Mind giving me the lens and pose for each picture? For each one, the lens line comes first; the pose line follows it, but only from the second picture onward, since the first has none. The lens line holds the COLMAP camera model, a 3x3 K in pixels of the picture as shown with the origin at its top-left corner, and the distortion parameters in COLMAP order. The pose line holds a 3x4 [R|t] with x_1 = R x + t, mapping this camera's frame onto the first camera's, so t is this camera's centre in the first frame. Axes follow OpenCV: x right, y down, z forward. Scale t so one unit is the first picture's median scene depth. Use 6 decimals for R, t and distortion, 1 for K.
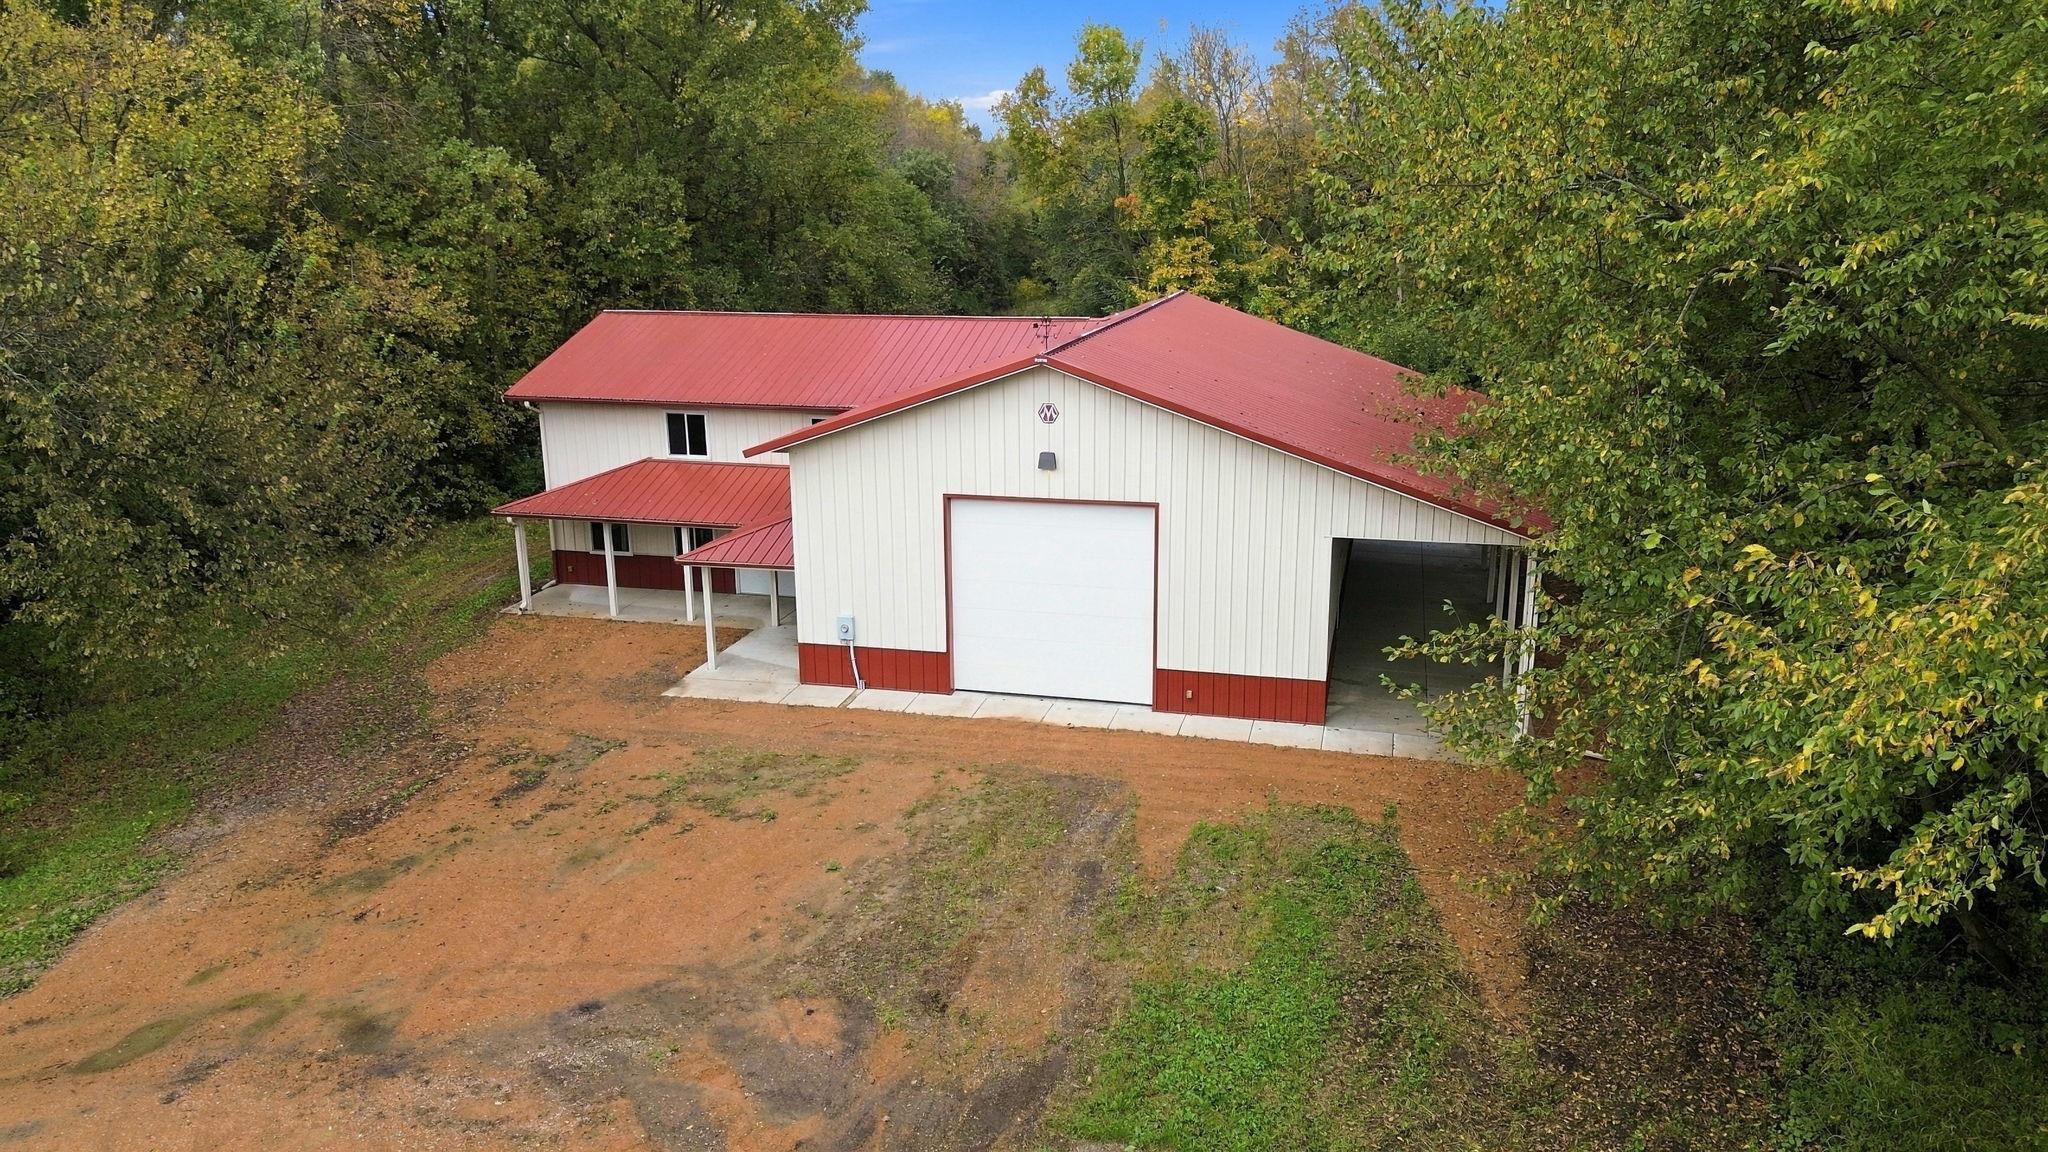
lens RADIAL K [[1486.6, 0, 1016.0], [0, 1486.6, 585.7], [0, 0, 1]] dist [0.090042, -0.076698]
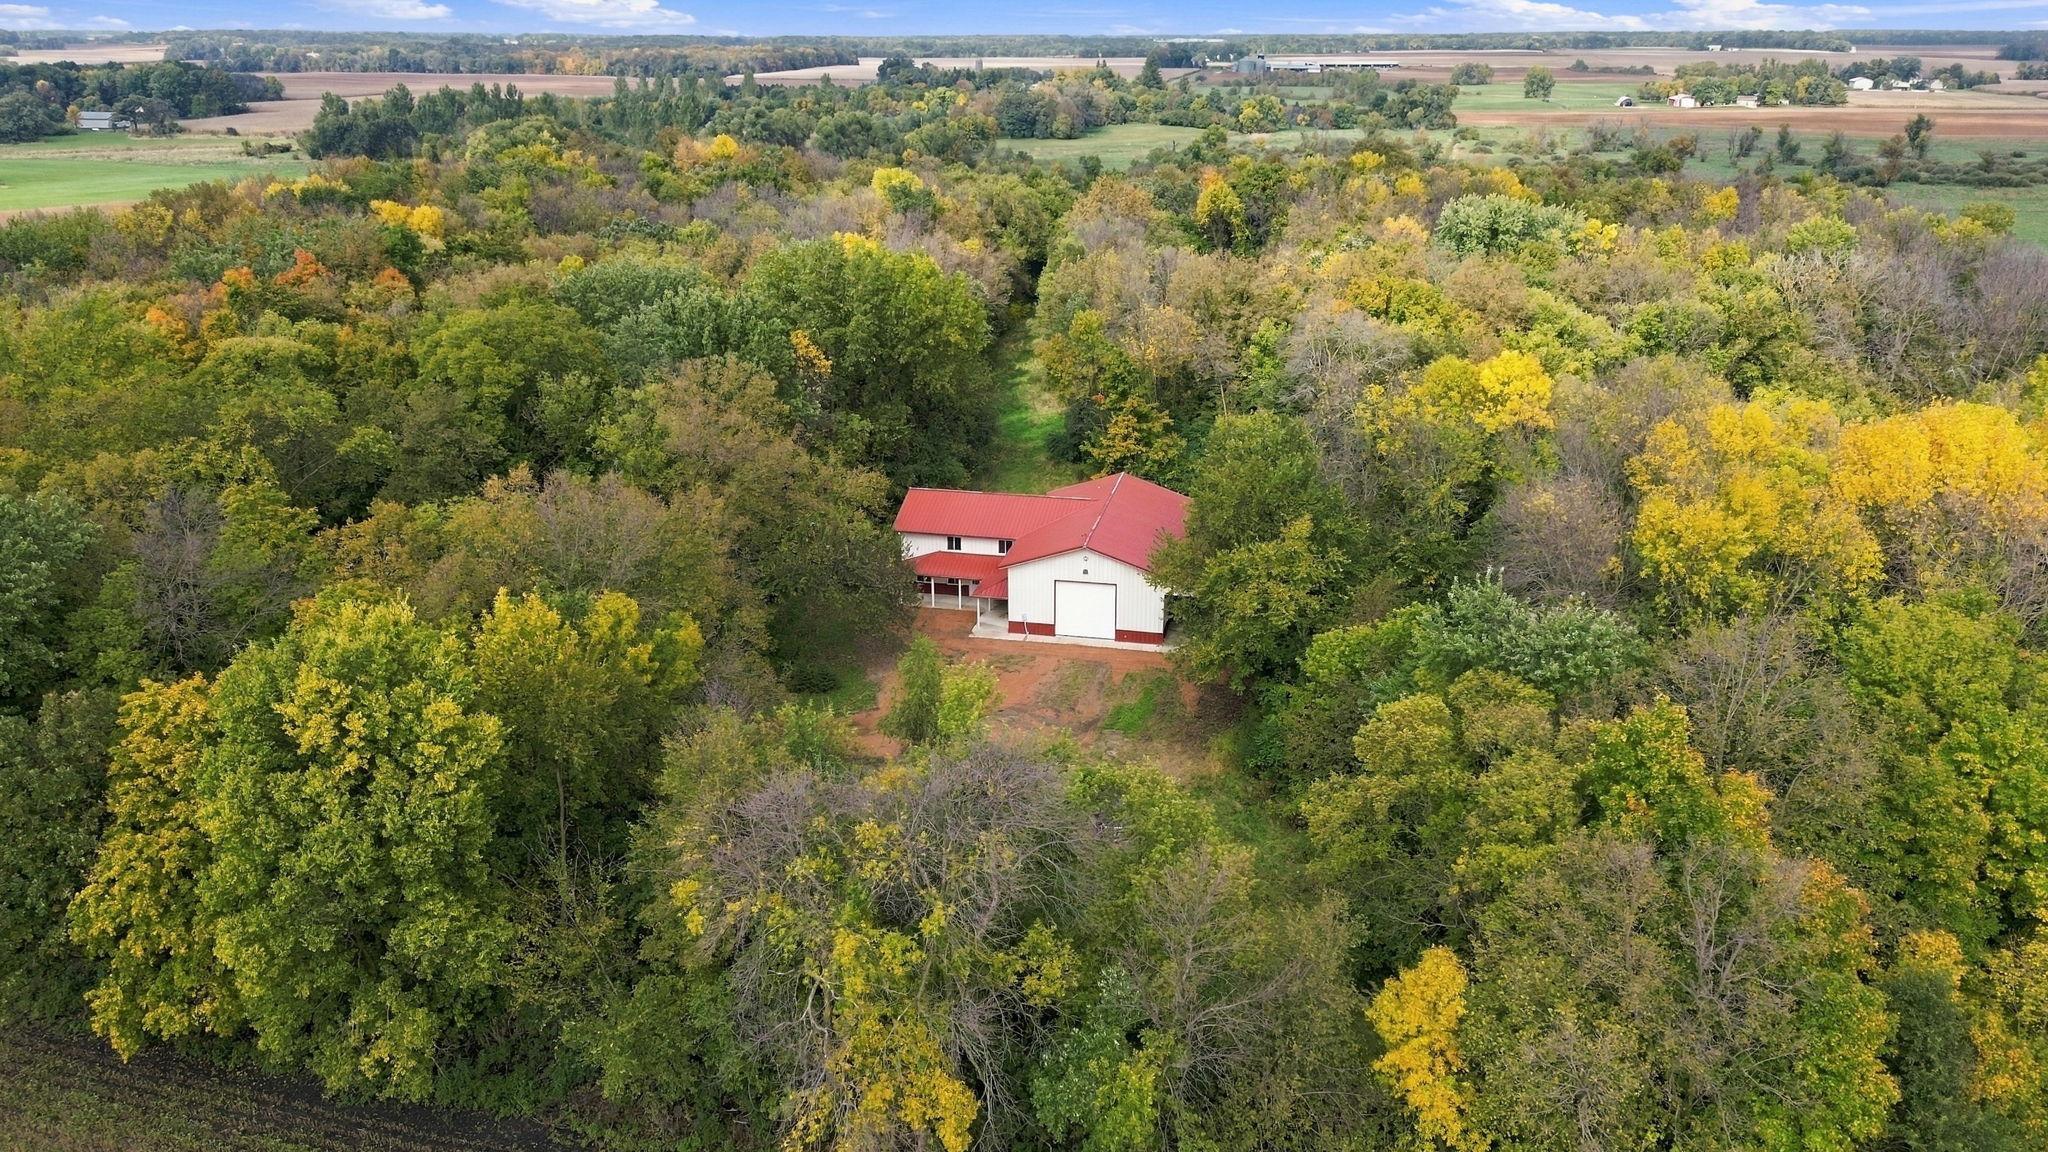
lens RADIAL K [[1475.8, 0, 1009.6], [0, 1475.8, 600.6], [0, 0, 1]] dist [0.060414, -0.027576]
pose [[0.999319, -0.007335, 0.036157, -0.271521], [0.003562, 0.994640, 0.103333, -0.360577], [-0.036721, -0.103134, 0.993989, -2.363836]]
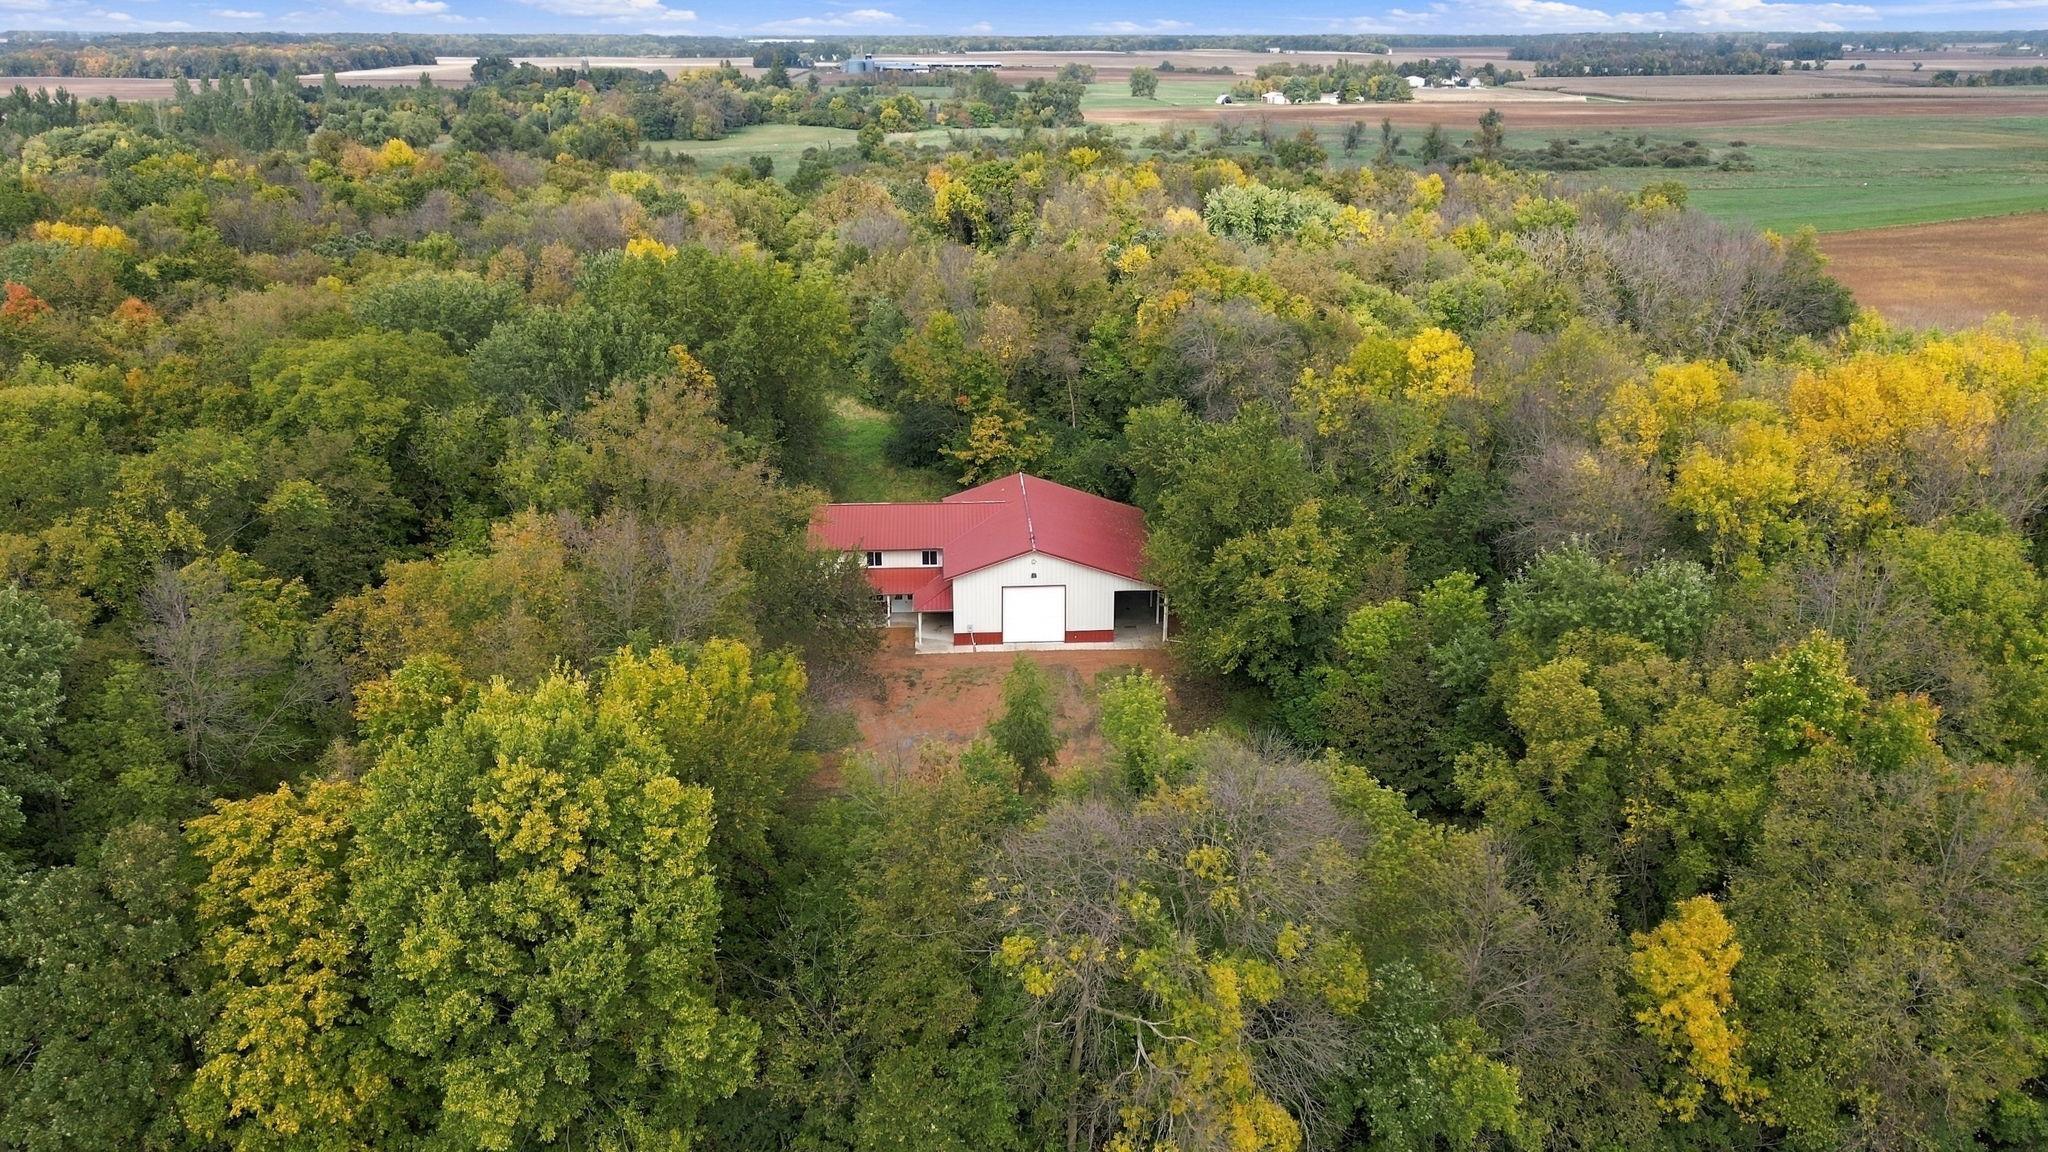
lens RADIAL K [[1486.6, 0, 1016.0], [0, 1486.6, 585.7], [0, 0, 1]] dist [0.090042, -0.076698]
pose [[0.956014, -0.098217, 0.276390, -0.927960], [0.072899, 0.992267, 0.100456, -0.390241], [-0.284119, -0.075888, 0.955781, -2.181621]]
